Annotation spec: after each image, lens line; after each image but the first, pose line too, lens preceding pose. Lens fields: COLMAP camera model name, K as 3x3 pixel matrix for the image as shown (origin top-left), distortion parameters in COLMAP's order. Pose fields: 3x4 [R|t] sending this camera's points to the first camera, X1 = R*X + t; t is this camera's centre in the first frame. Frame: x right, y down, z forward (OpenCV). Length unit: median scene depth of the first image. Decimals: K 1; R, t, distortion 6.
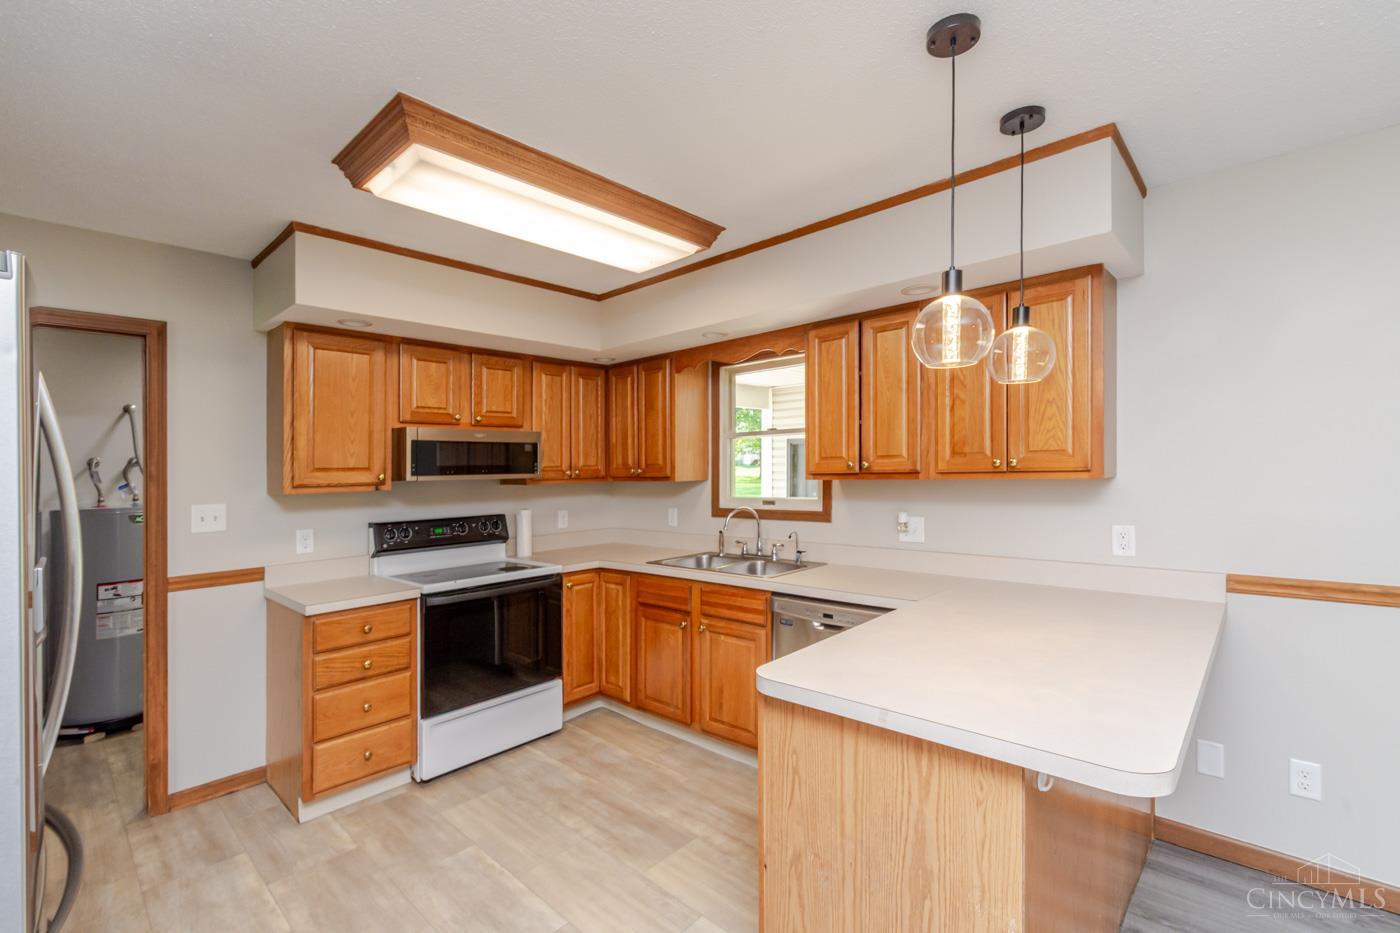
lens RADIAL K [[615.4, 0, 686.6], [0, 615.4, 467.8], [0, 0, 1]] dist [-0.001988, -0.000755]
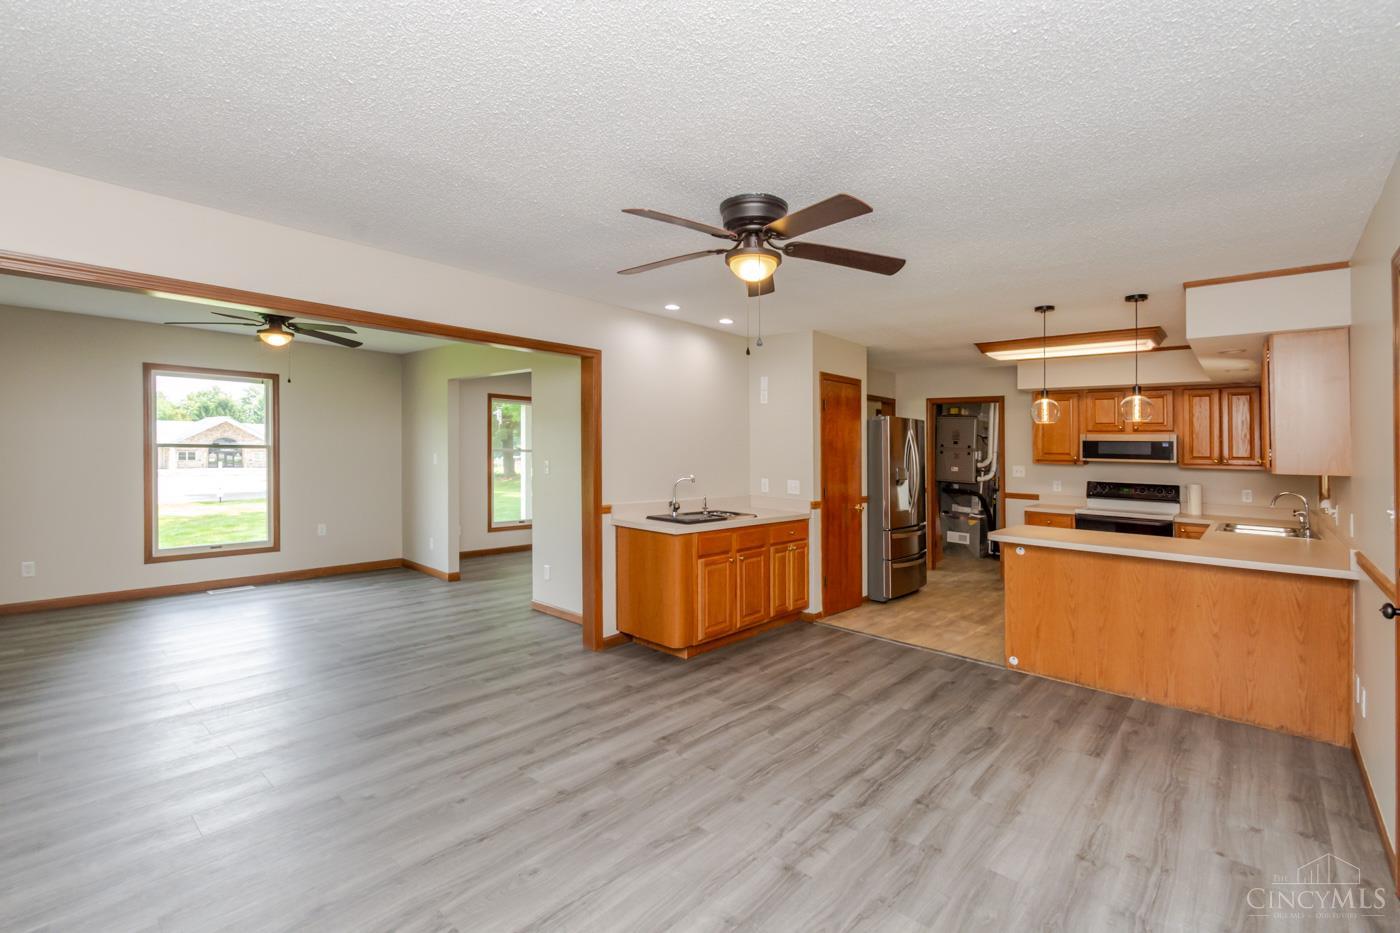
lens RADIAL K [[625.5, 0, 691.9], [0, 625.5, 425.9], [0, 0, 1]] dist [0.002103, -0.000122]
pose [[0.019011, -0.014695, -0.999711, 1.659822], [-0.020487, 0.999676, -0.015084, -0.036978], [0.999609, 0.020768, 0.018704, -0.372045]]
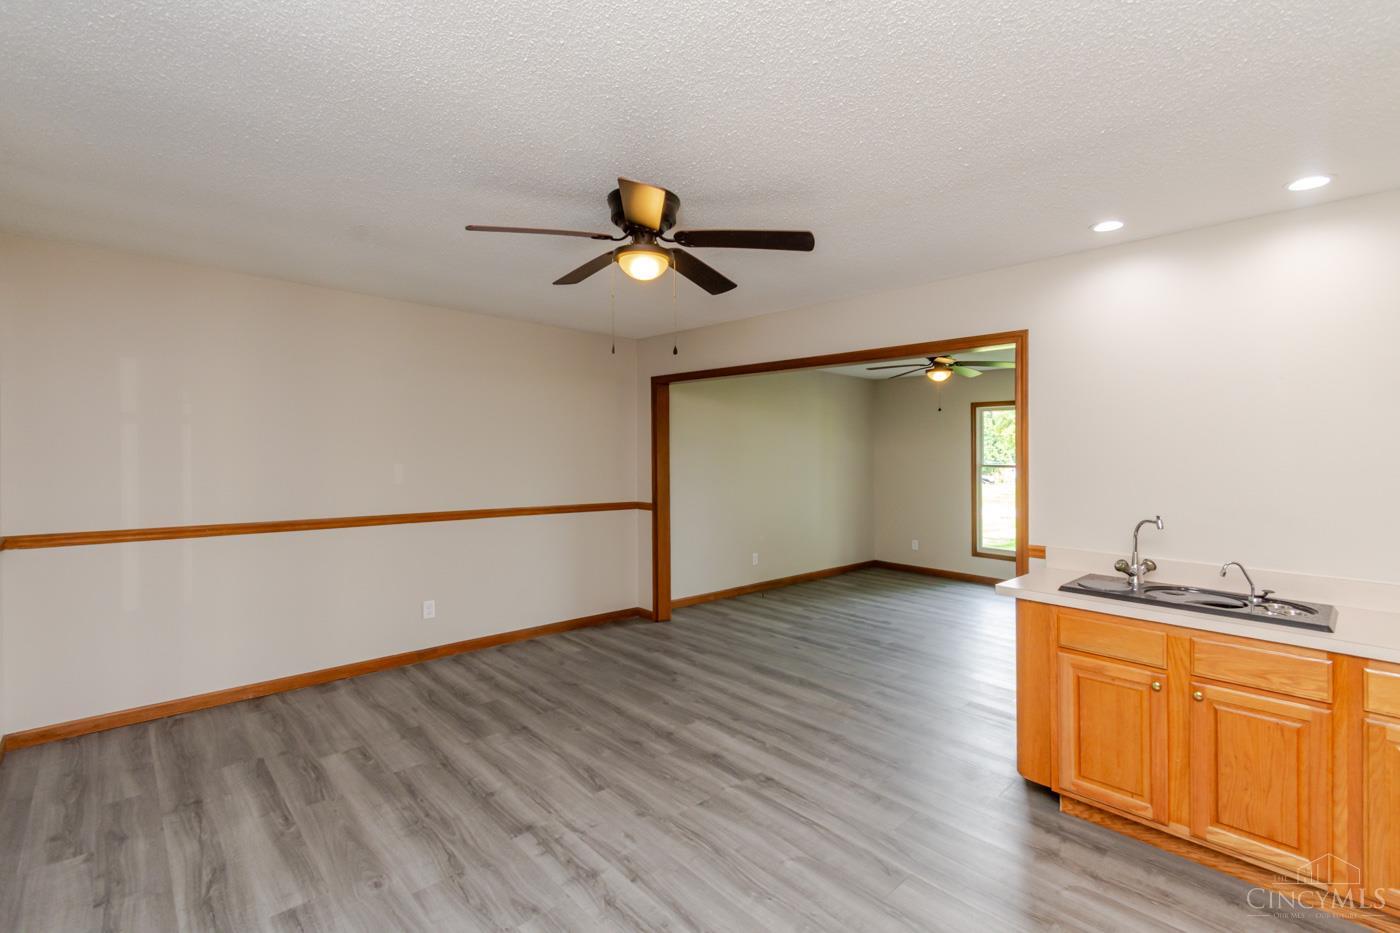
lens RADIAL K [[627.3, 0, 695.2], [0, 627.3, 454.2], [0, 0, 1]] dist [-0.001671, -0.001497]
pose [[-0.997991, 0.004844, 0.063165, 0.647316], [0.004953, 0.999987, 0.001569, -0.024962], [-0.063157, 0.001879, -0.998002, 0.574575]]
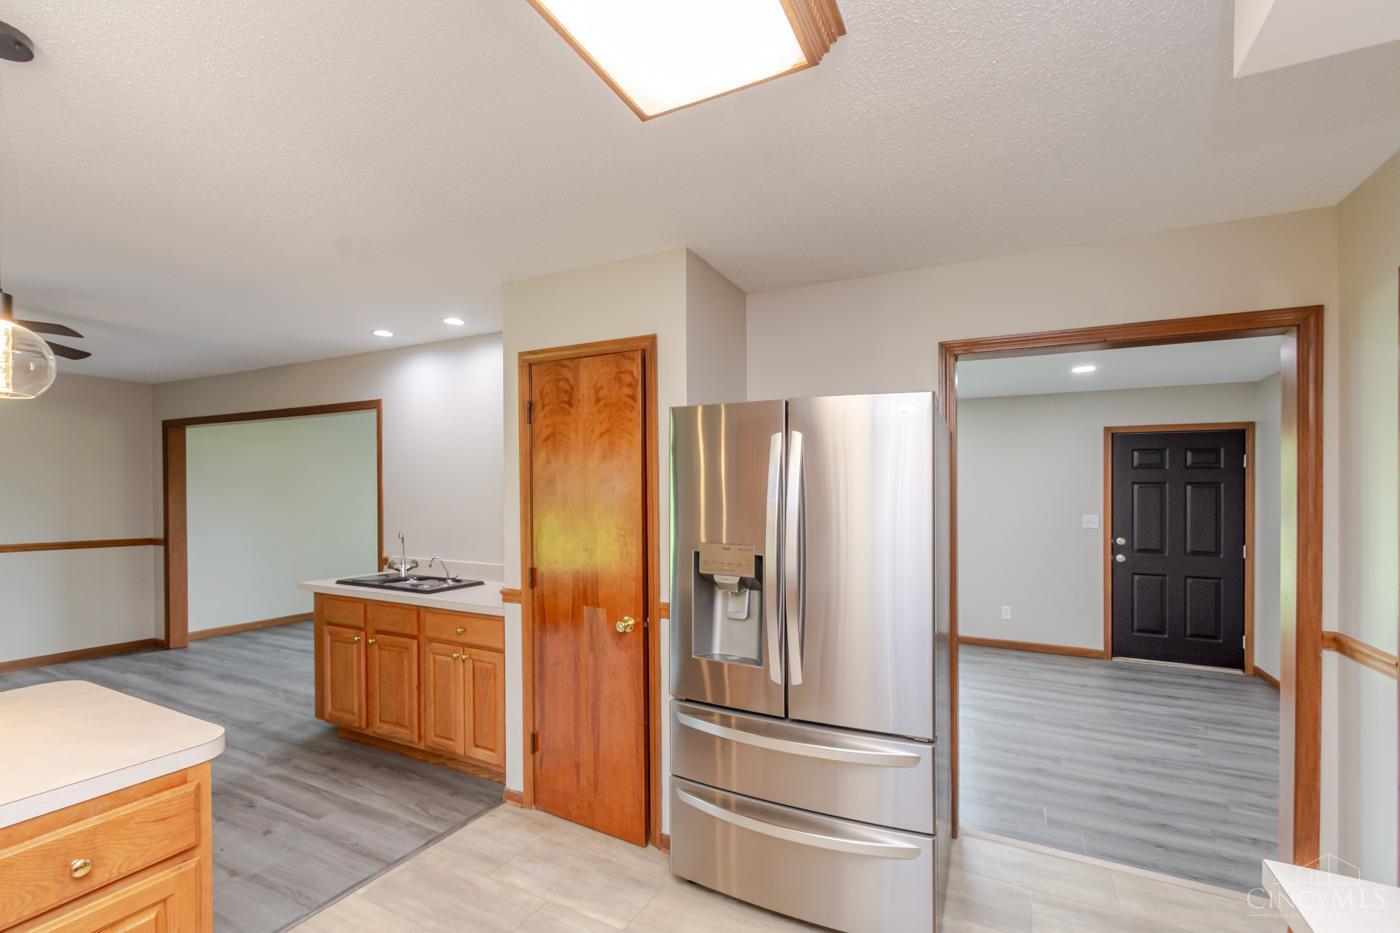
lens RADIAL K [[627.1, 0, 685.1], [0, 627.1, 493.2], [0, 0, 1]] dist [0.002780, 0.000531]
pose [[-0.962531, 0.010464, -0.270969, -0.150632], [0.010722, 0.999942, 0.000531, -0.004869], [0.270959, -0.002394, -0.962588, 1.080199]]
